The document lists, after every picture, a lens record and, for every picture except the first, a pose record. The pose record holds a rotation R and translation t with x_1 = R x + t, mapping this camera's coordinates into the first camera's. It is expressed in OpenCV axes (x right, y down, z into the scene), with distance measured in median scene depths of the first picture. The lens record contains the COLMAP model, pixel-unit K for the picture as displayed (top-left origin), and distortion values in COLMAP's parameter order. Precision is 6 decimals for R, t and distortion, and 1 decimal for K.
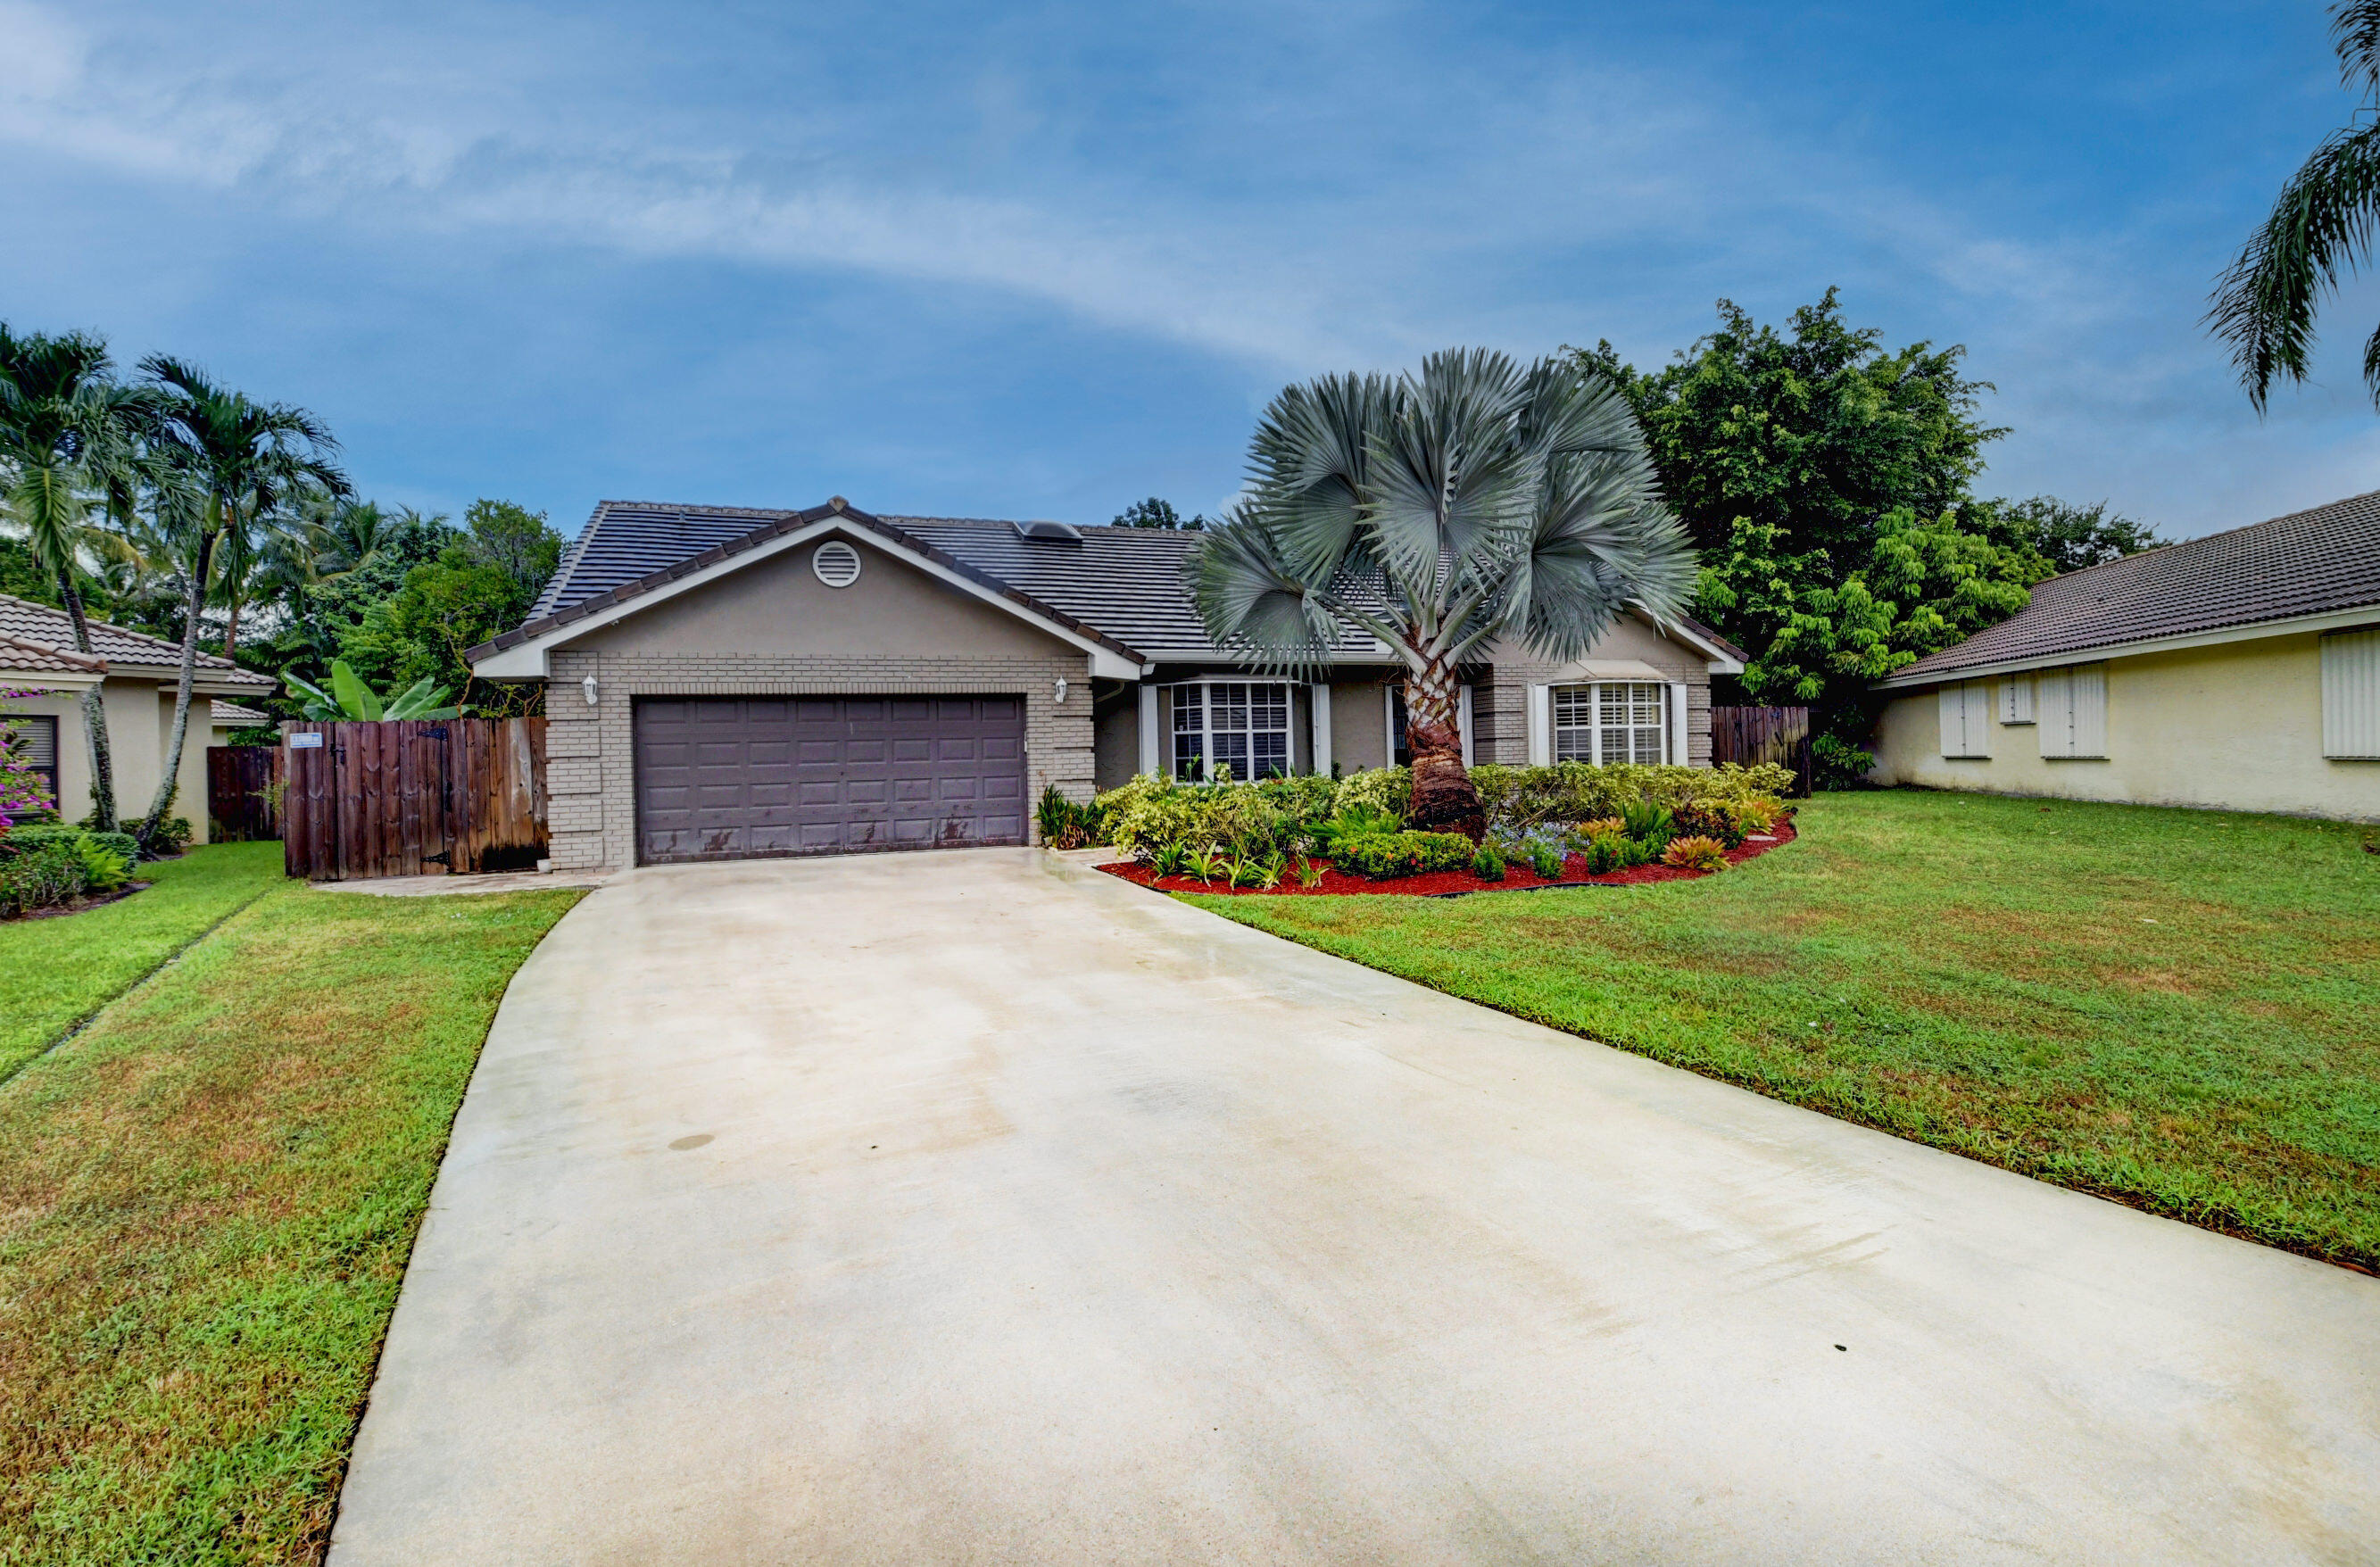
lens RADIAL K [[1011.1, 0, 1187.9], [0, 1011.1, 753.5], [0, 0, 1]] dist [0.000006, -0.000420]
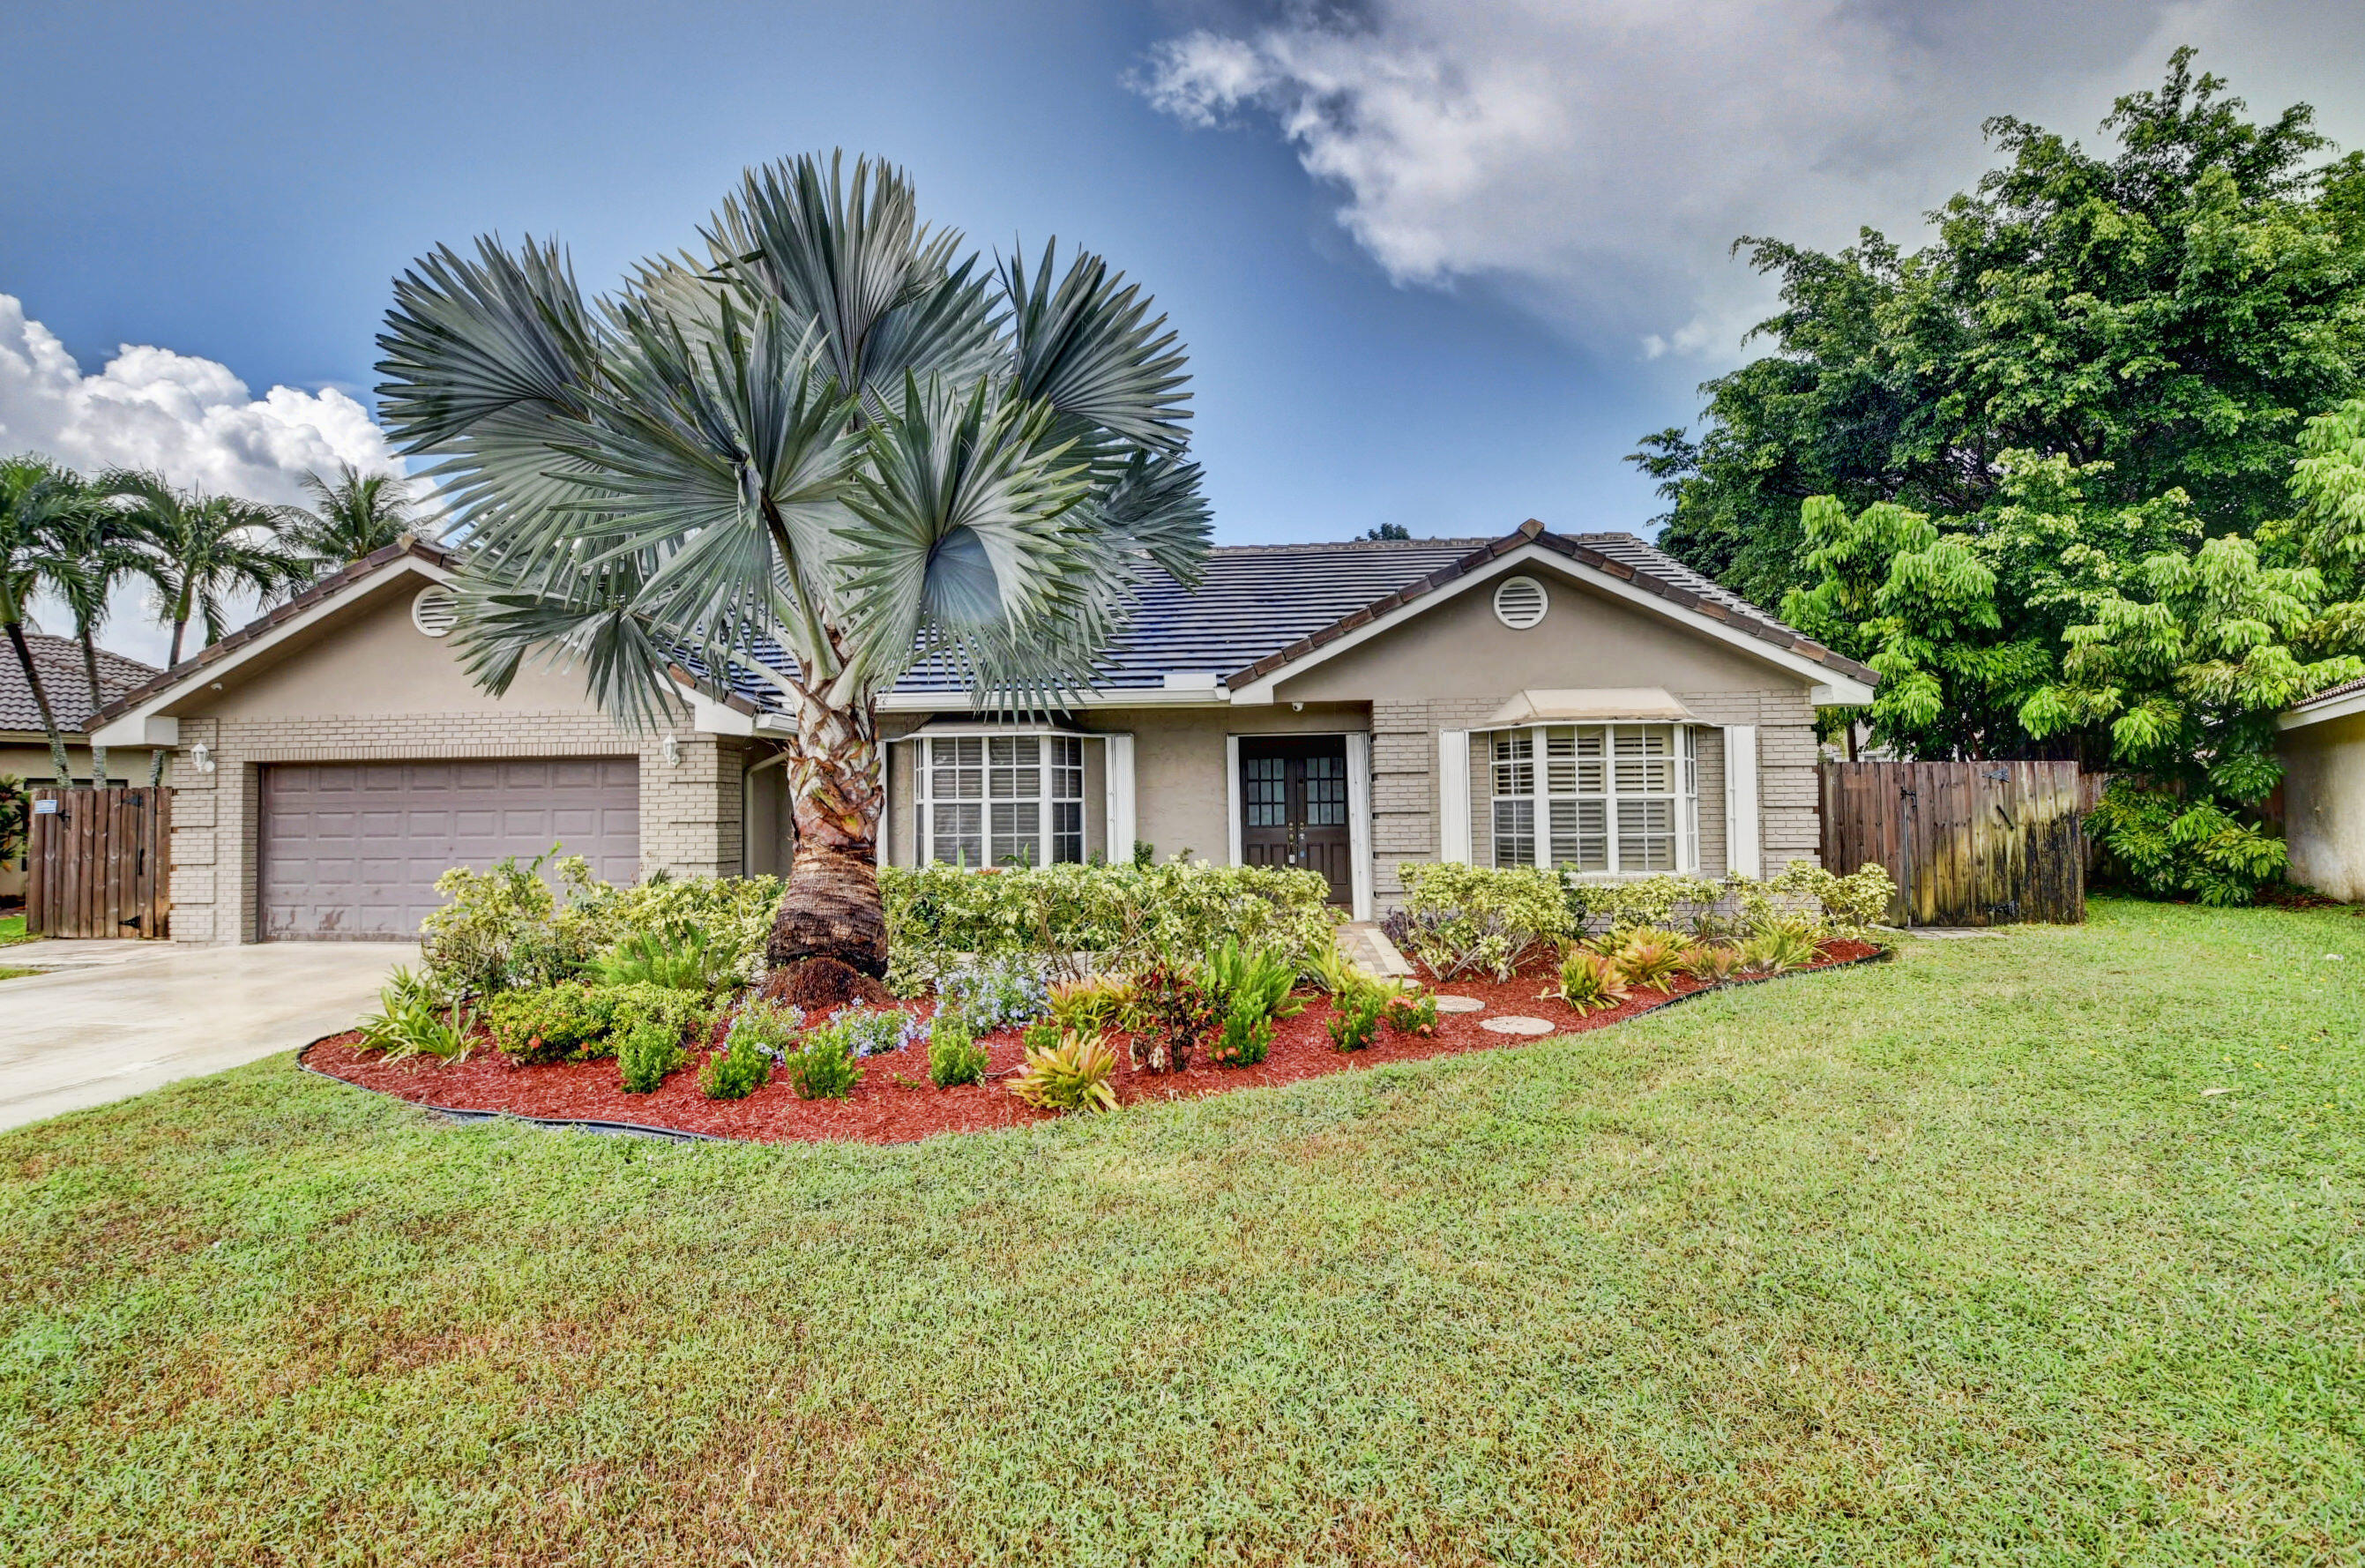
lens RADIAL K [[1043.9, 0, 1183.9], [0, 1043.9, 778.1], [0, 0, 1]] dist [0.002605, -0.015488]
pose [[0.921887, -0.000665, -0.387457, 0.403625], [-0.011190, 0.999536, -0.028342, -0.015190], [0.387296, 0.030464, 0.921452, 0.291120]]
